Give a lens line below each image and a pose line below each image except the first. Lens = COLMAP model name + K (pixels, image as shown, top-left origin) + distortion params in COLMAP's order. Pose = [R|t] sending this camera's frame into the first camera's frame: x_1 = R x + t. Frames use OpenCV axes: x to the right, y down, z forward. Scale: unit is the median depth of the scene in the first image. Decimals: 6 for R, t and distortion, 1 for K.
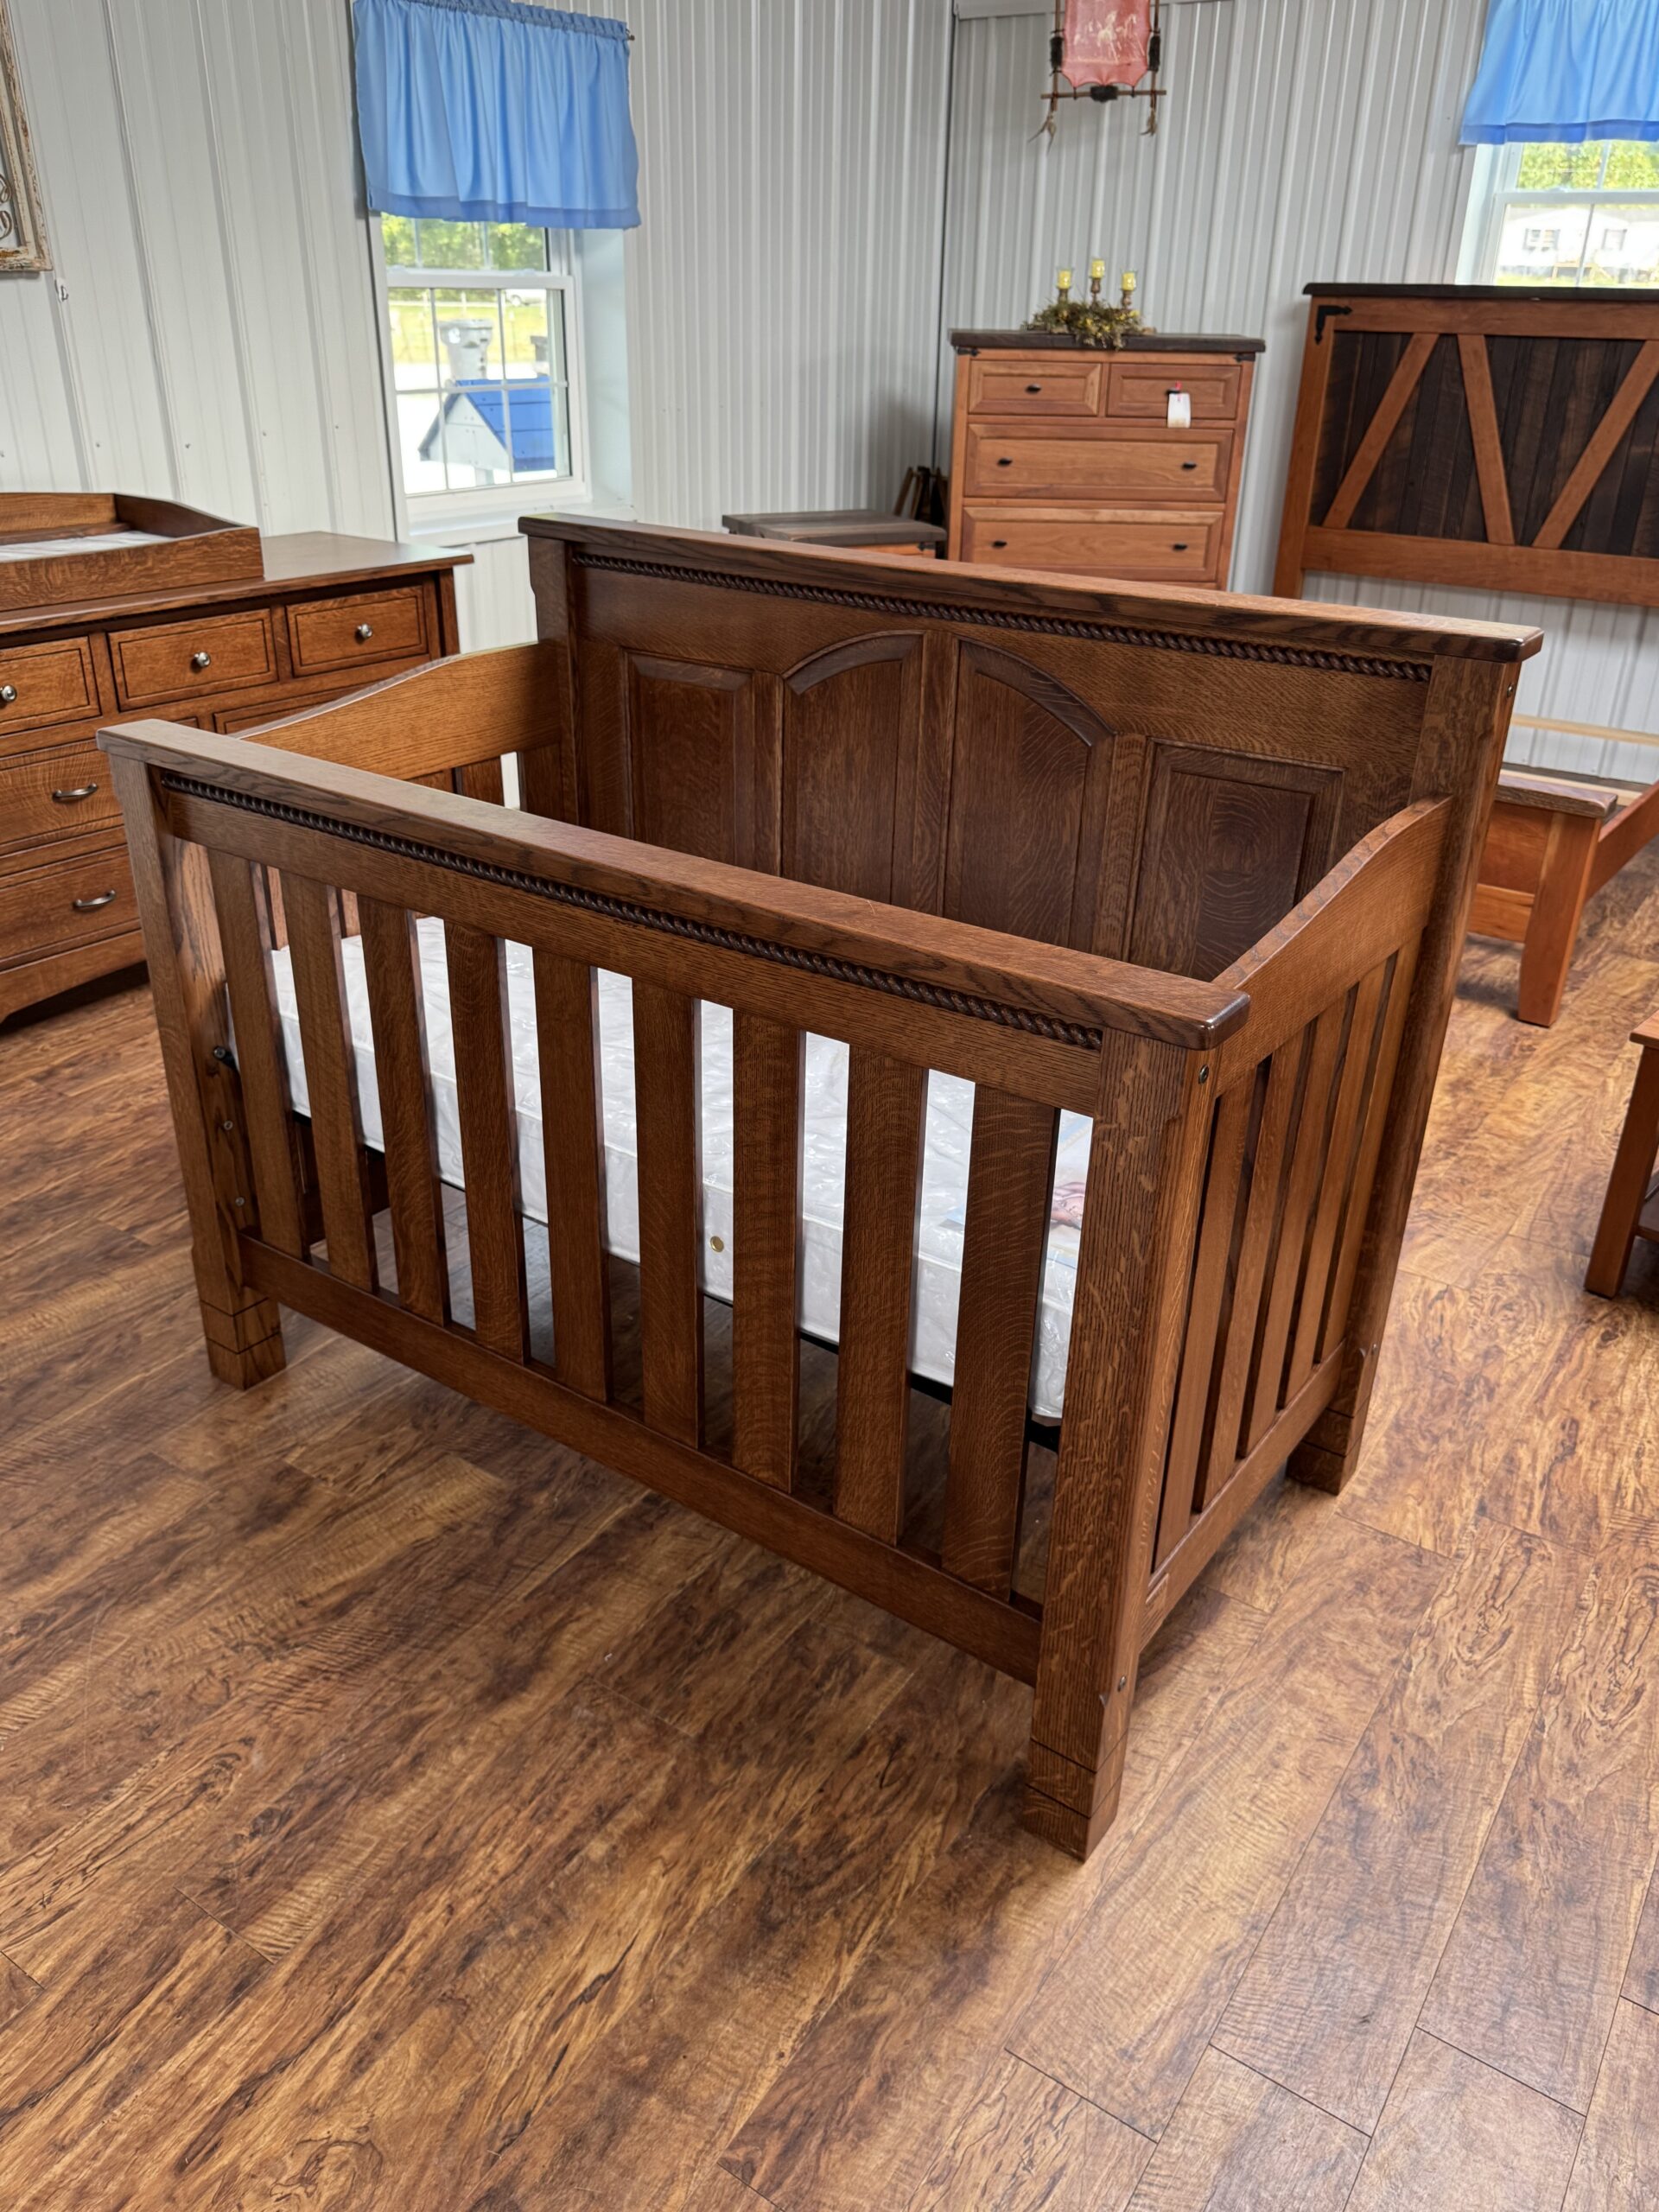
lens RADIAL K [[1639.8, 0, 827.9], [0, 1639.8, 1101.8], [0, 0, 1]] dist [-0.006009, -0.001889]
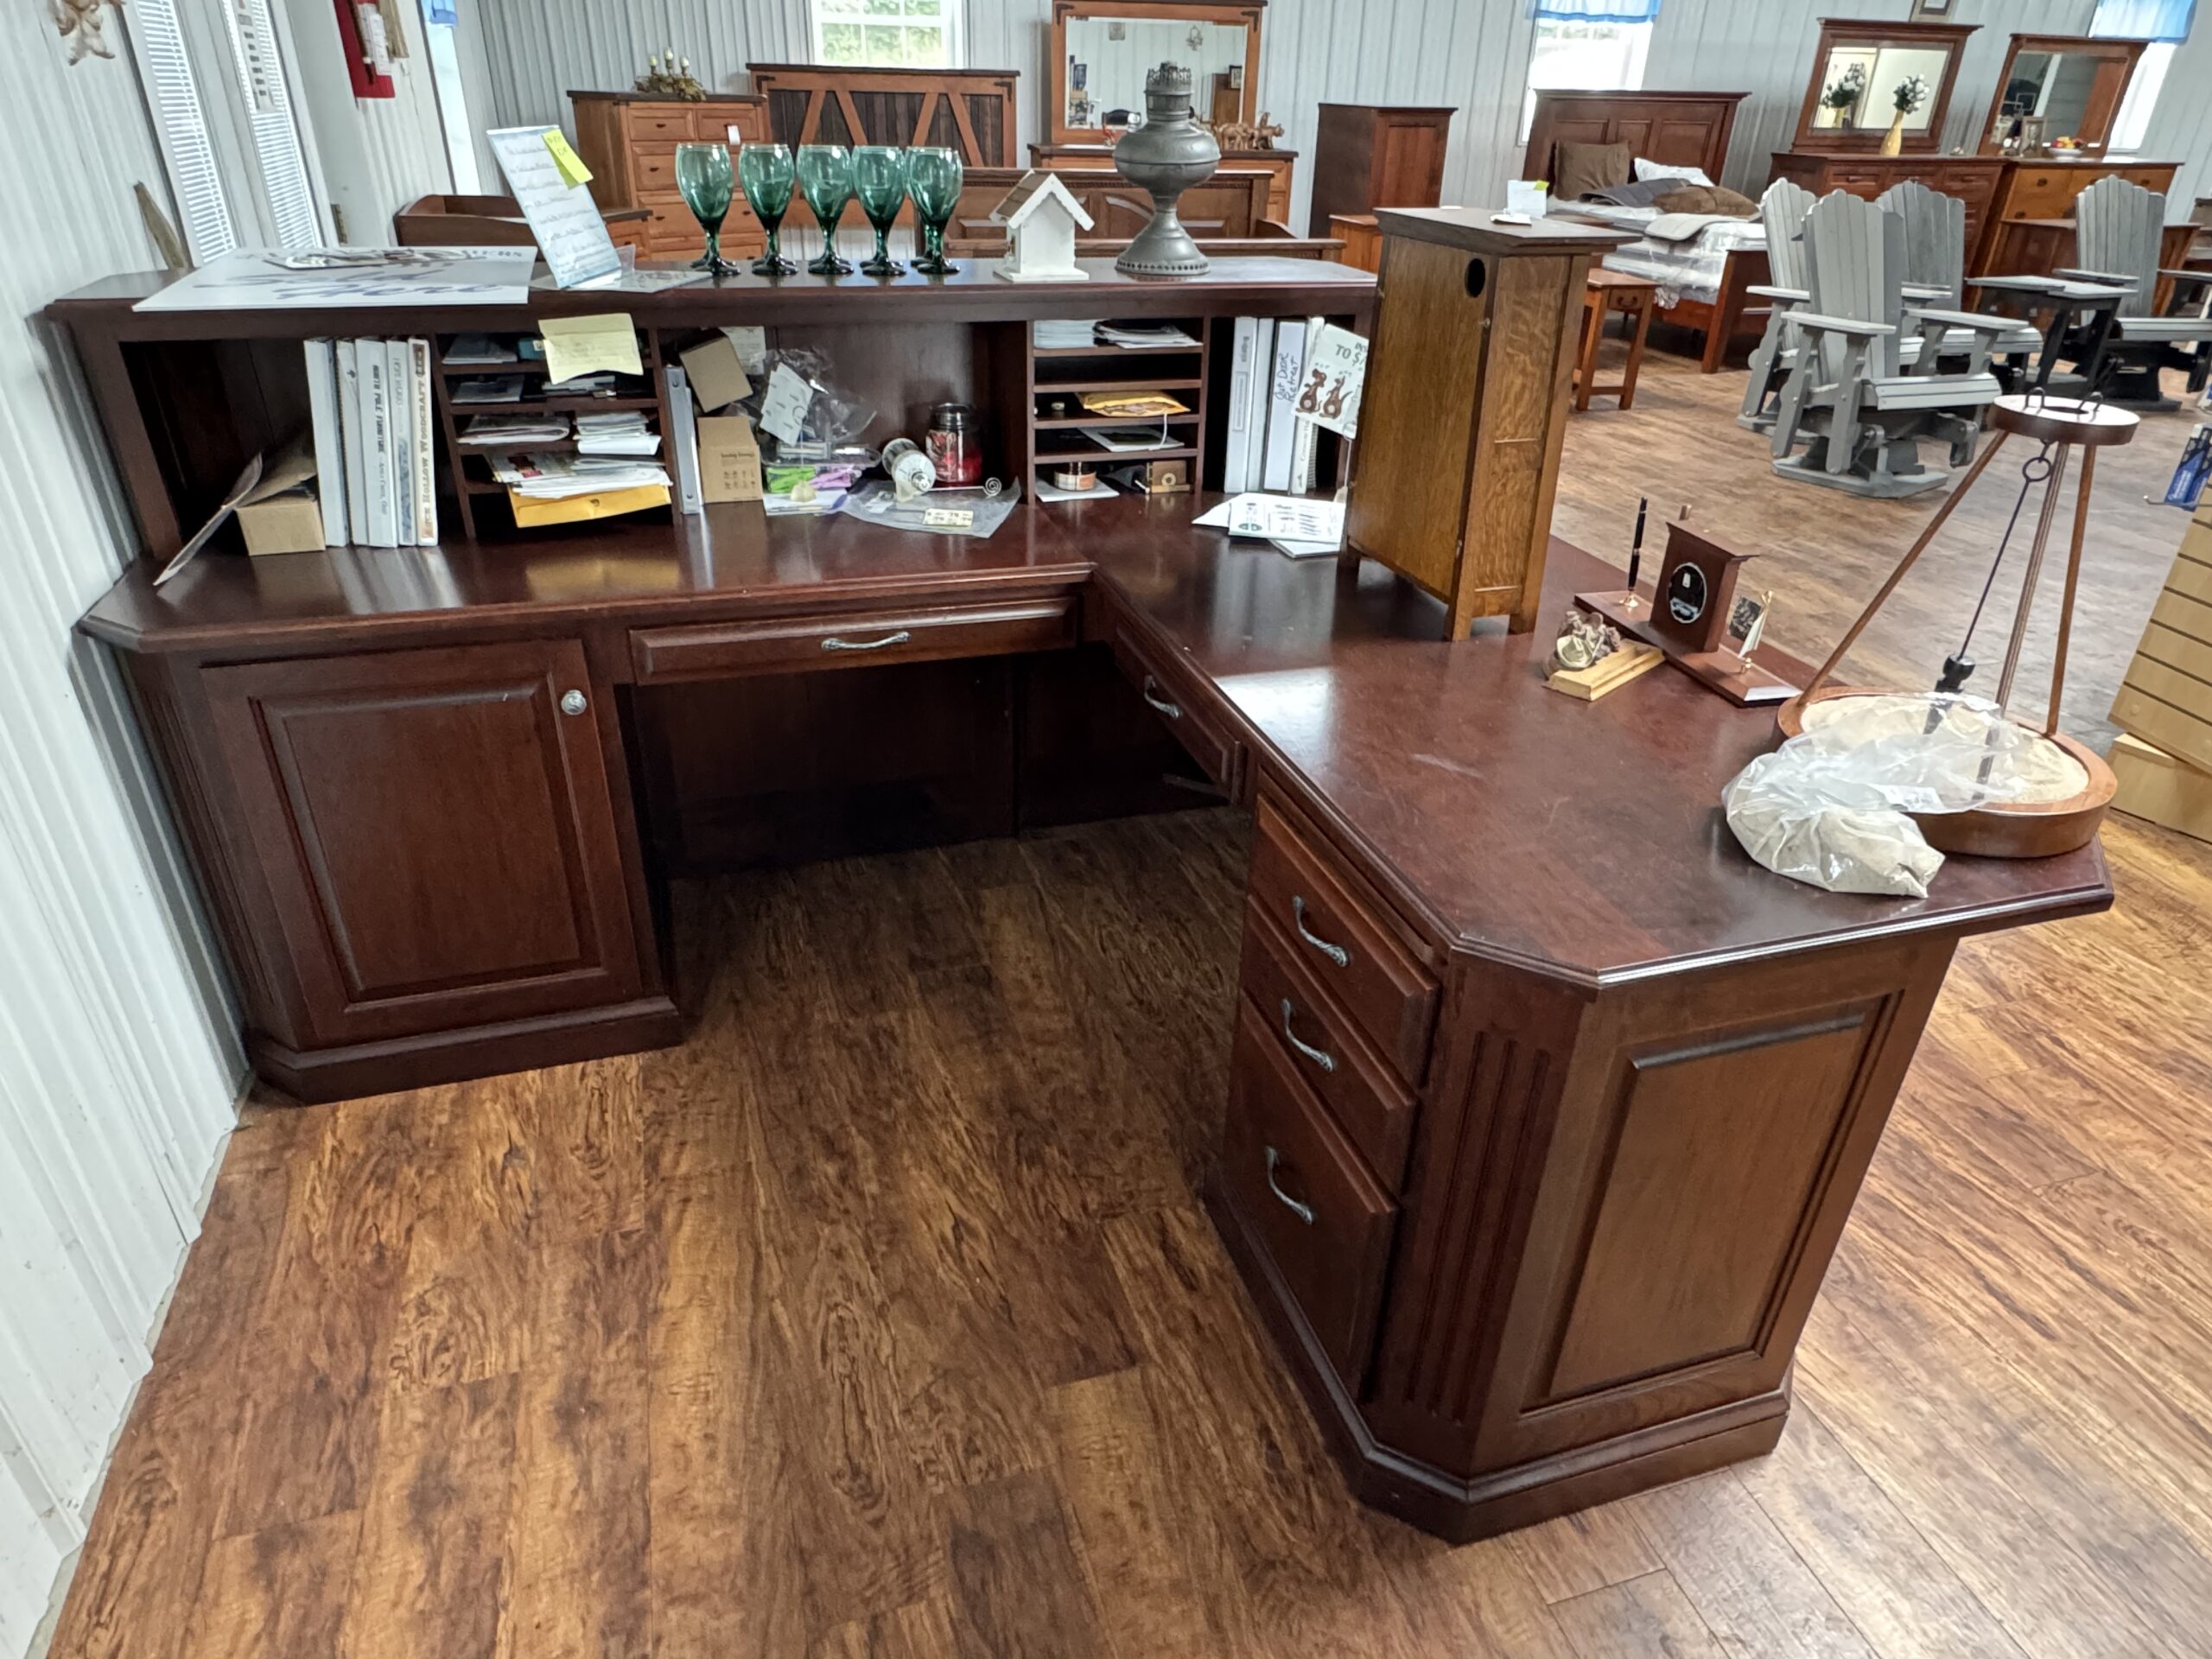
lens RADIAL K [[1342.5, 0, 1102.9], [0, 1342.5, 833.7], [0, 0, 1]] dist [0.001749, 0.000408]
pose [[0.610868, -0.388355, 0.689943, -0.881029], [0.339570, 0.915727, 0.214793, 0.114503], [-0.715215, 0.103073, 0.691262, -0.262496]]
